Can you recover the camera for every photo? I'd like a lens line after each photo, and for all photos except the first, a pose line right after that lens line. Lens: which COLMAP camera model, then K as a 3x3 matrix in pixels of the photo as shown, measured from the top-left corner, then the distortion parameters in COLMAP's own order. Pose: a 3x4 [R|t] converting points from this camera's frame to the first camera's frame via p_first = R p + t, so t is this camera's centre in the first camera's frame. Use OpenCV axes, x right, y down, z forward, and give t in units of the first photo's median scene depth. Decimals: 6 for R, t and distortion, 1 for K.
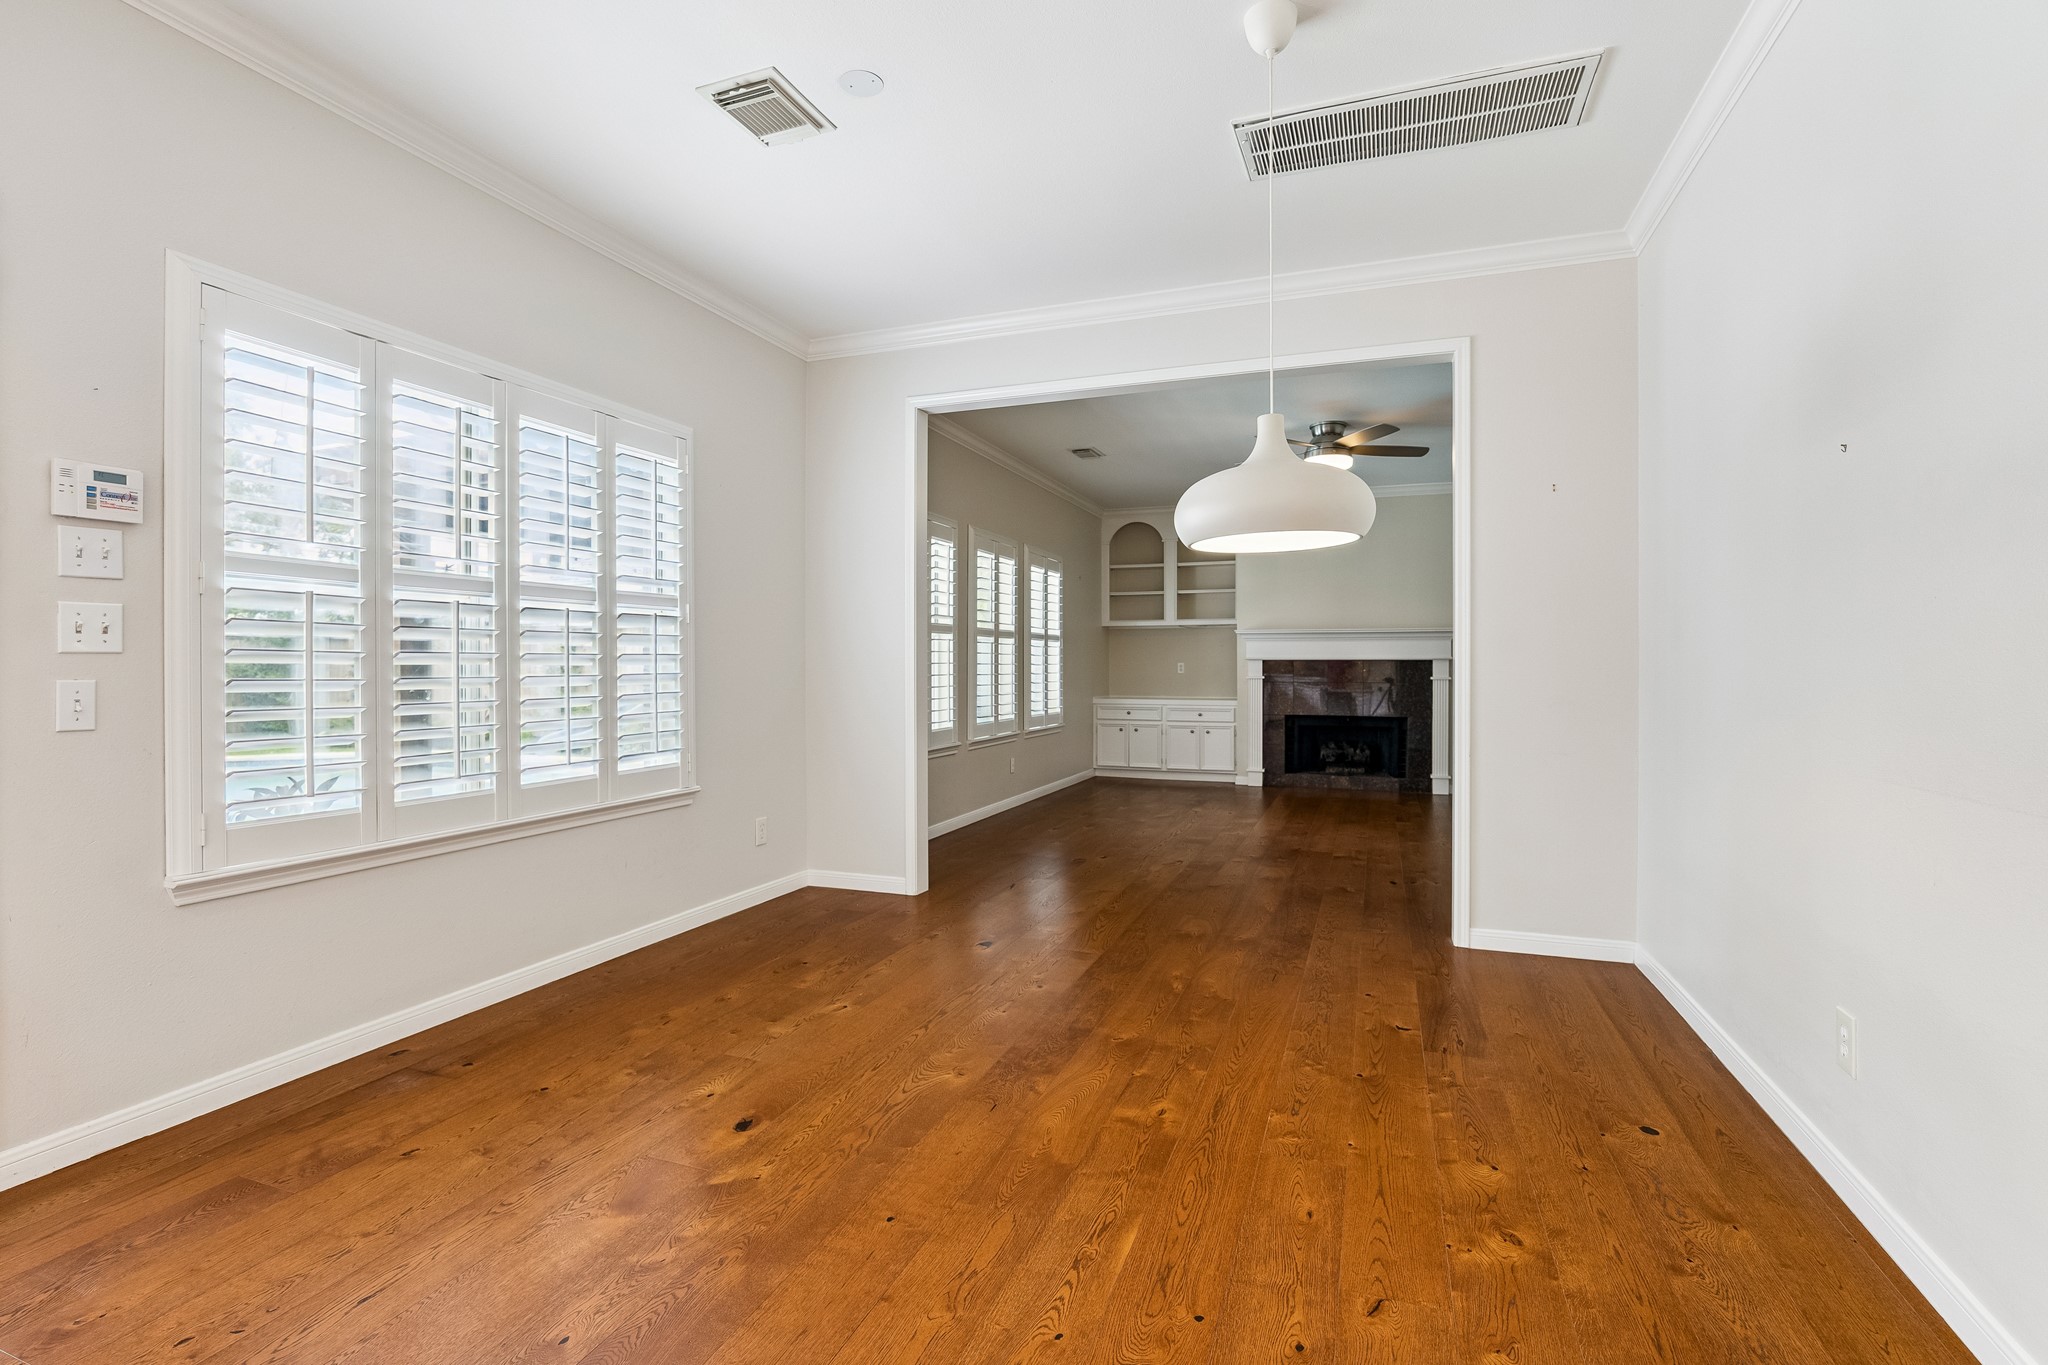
lens RADIAL K [[943.4, 0, 1025.7], [0, 943.4, 671.4], [0, 0, 1]] dist [-0.006794, 0.000043]
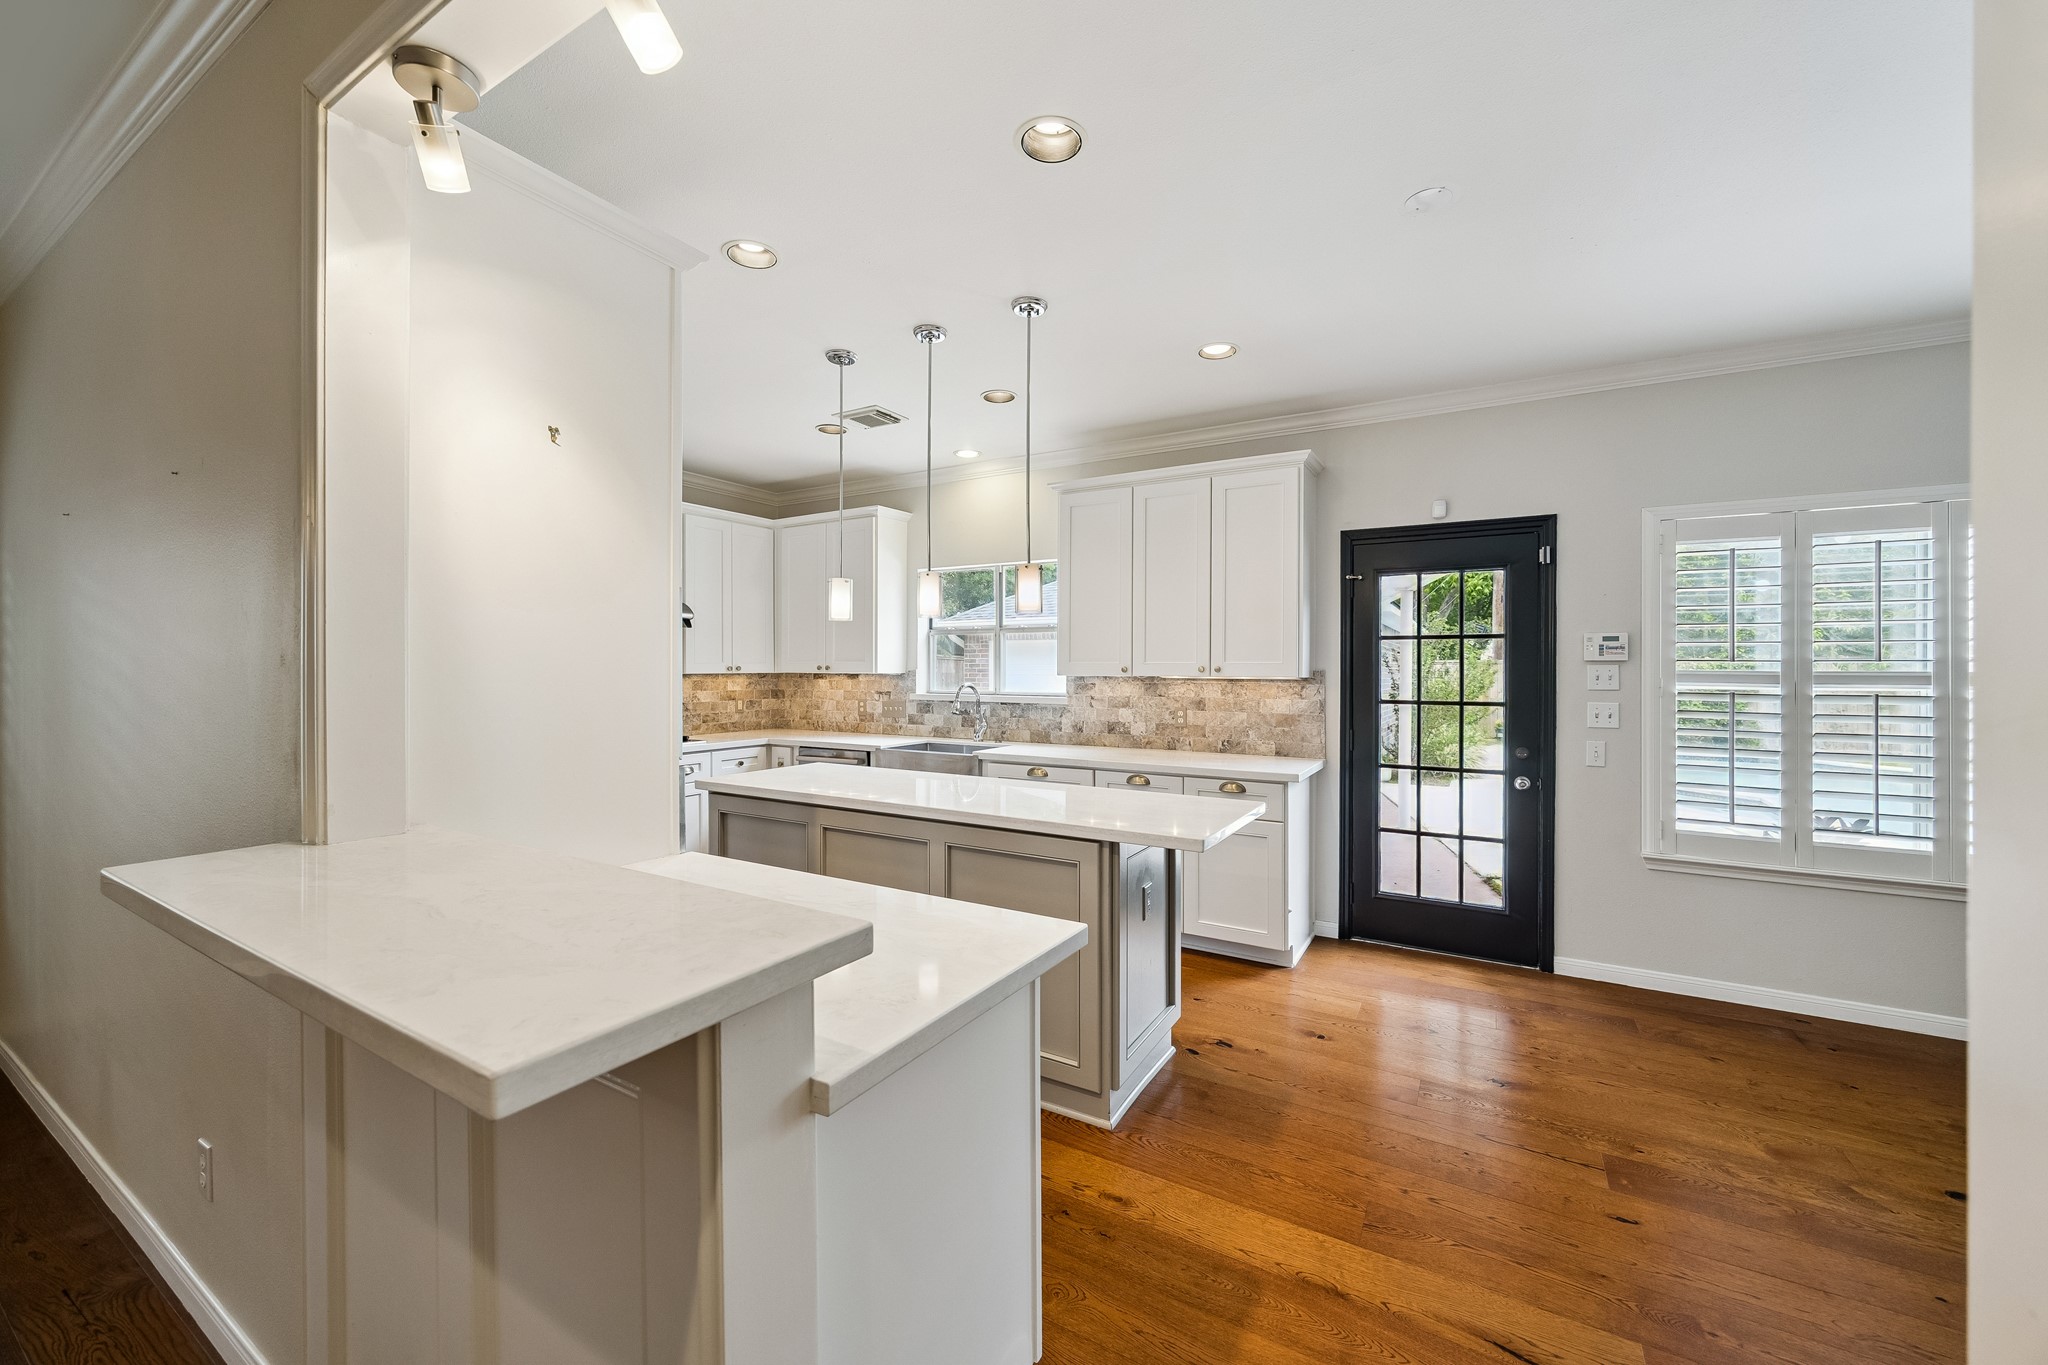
lens RADIAL K [[777.1, 0, 1027.7], [0, 777.1, 671.5], [0, 0, 1]] dist [-0.001497, 0.000478]
pose [[-0.169044, 0.002010, -0.985606, 0.215289], [-0.006521, 0.999974, 0.003158, -0.035433], [0.985587, 0.006961, -0.169026, 0.019785]]
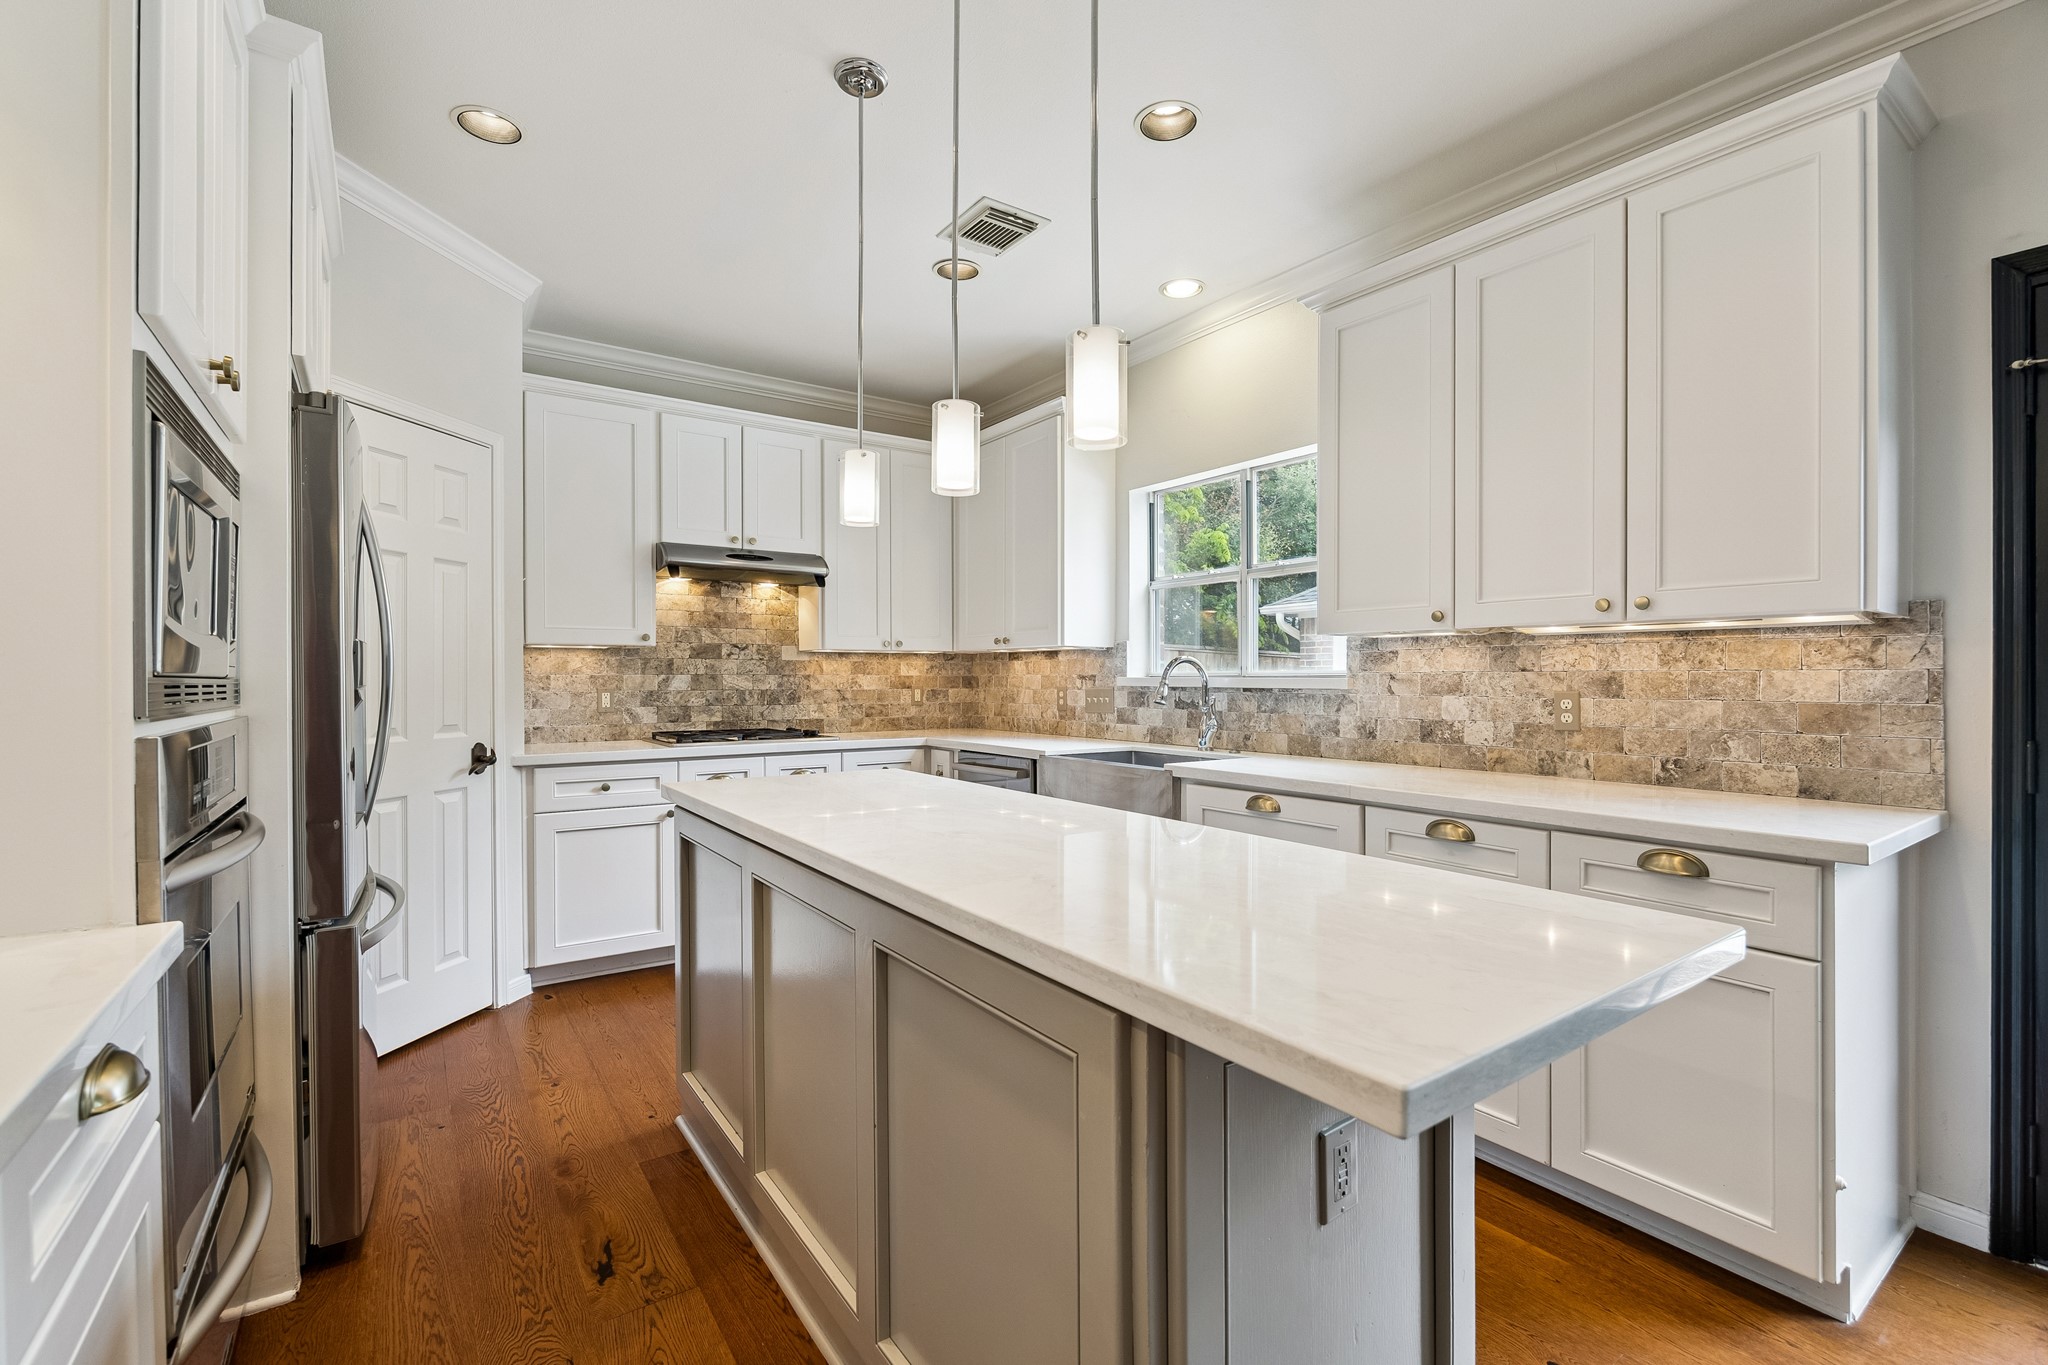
lens RADIAL K [[889.0, 0, 1028.2], [0, 889.0, 680.9], [0, 0, 1]] dist [-0.016575, 0.002124]
pose [[-0.559837, 0.000022, -0.828603, 0.025179], [-0.005606, 0.999977, 0.003815, -0.013077], [0.828584, 0.006781, -0.559824, 0.050842]]
